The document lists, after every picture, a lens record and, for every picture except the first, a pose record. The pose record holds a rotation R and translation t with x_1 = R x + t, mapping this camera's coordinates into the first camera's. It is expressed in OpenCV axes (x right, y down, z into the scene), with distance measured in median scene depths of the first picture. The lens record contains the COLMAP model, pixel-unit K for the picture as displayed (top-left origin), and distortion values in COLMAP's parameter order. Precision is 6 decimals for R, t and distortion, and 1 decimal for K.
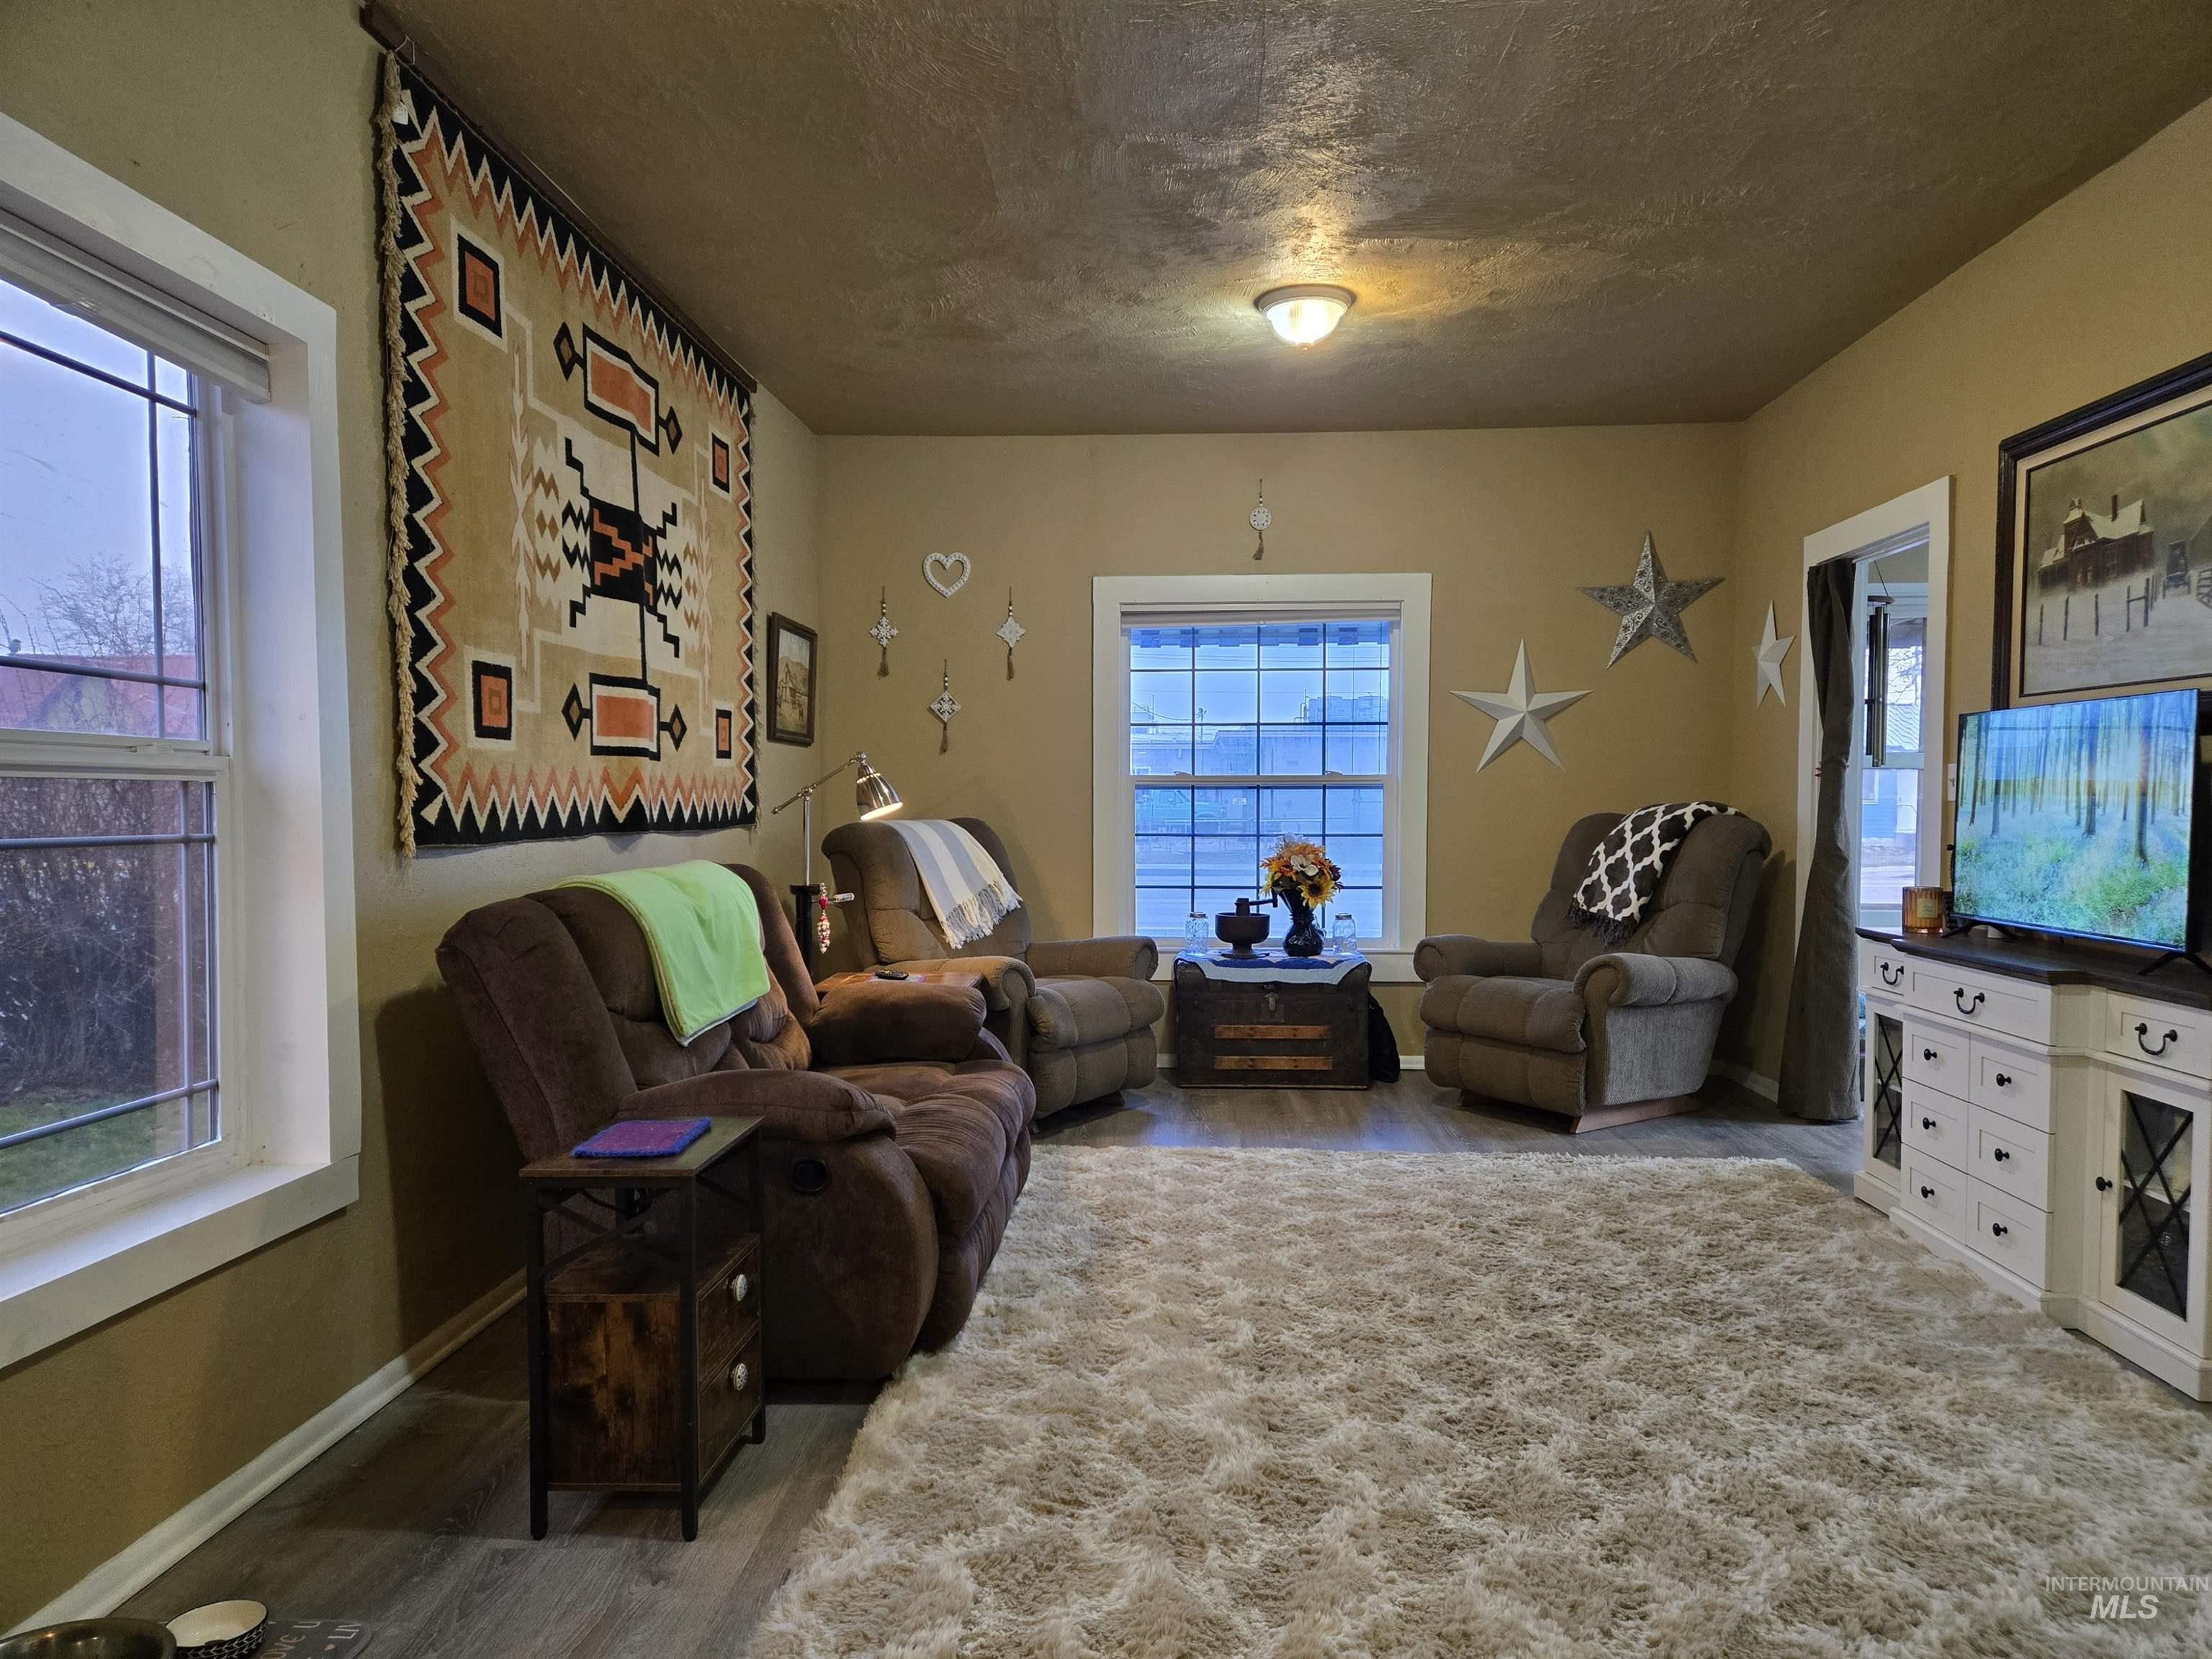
lens RADIAL K [[1488.3, 0, 1117.5], [0, 1488.3, 835.4], [0, 0, 1]] dist [0.076697, -0.063297]
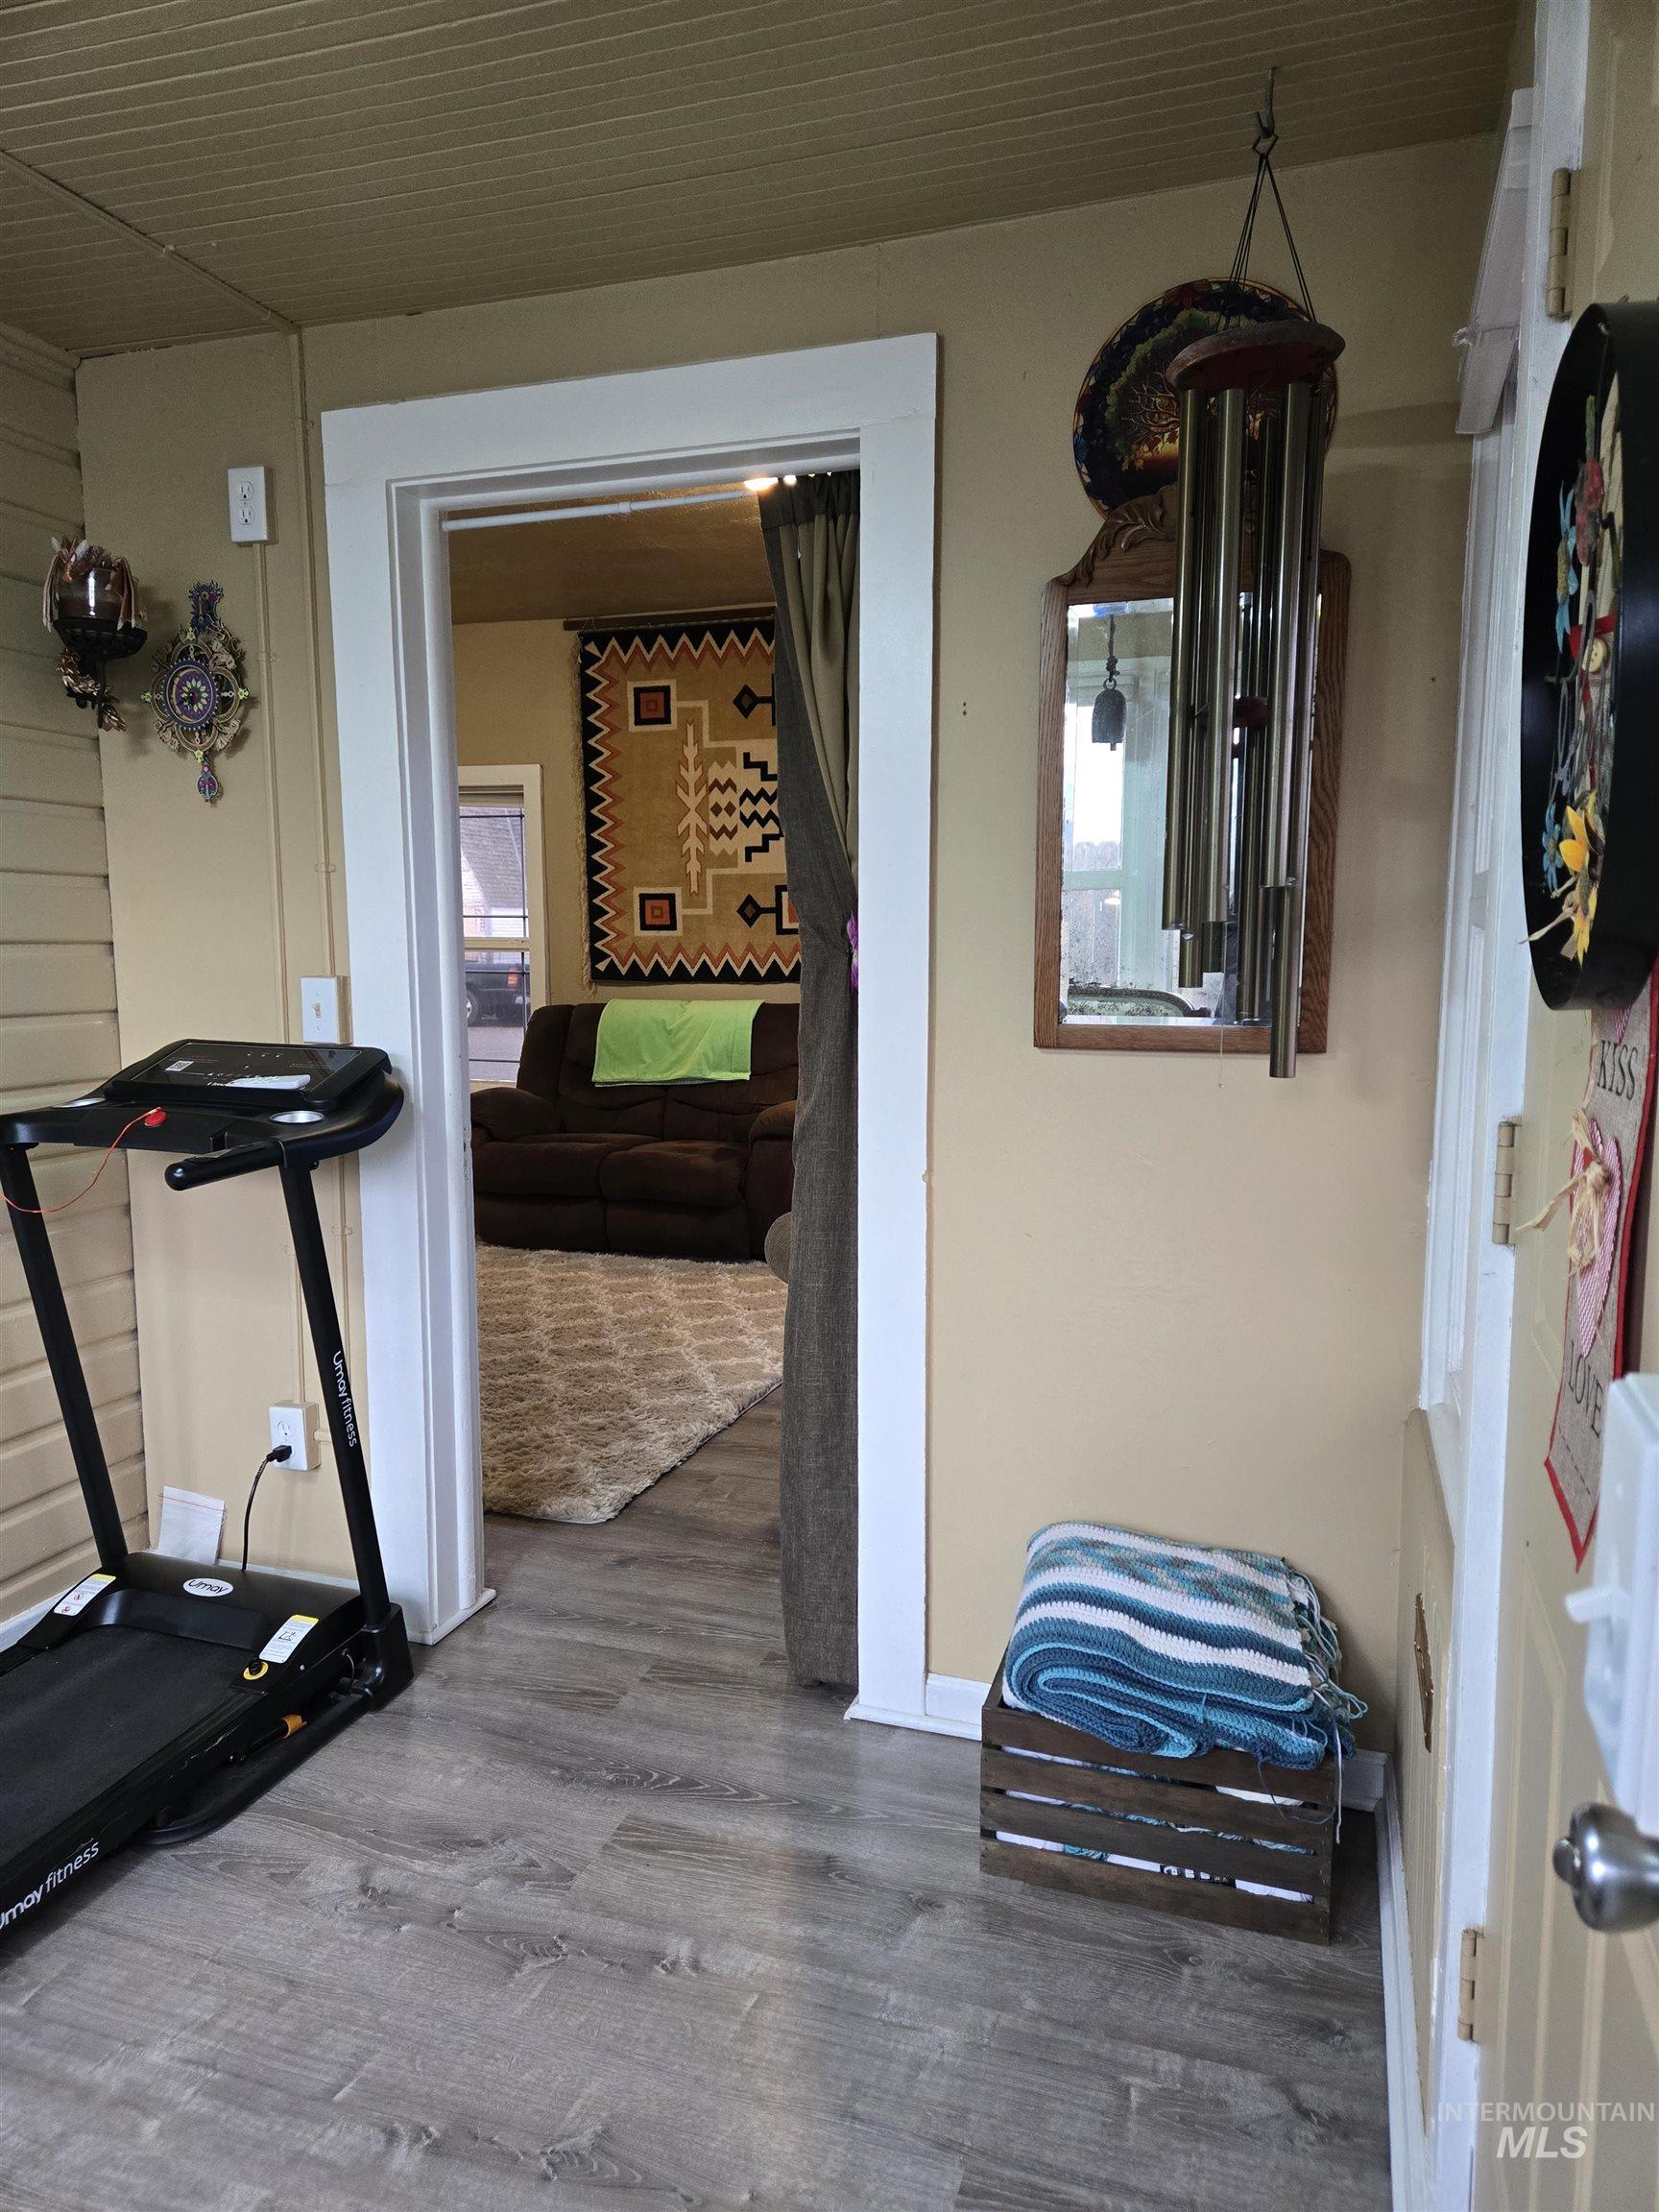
lens RADIAL K [[1488.3, 0, 836.3], [0, 1488.3, 1102.8], [0, 0, 1]] dist [0.076697, -0.063297]
pose [[-0.267034, 0.103894, -0.958070, 1.376929], [-0.021440, 0.993285, 0.113688, -0.062488], [0.963449, 0.050899, -0.263013, 1.656866]]
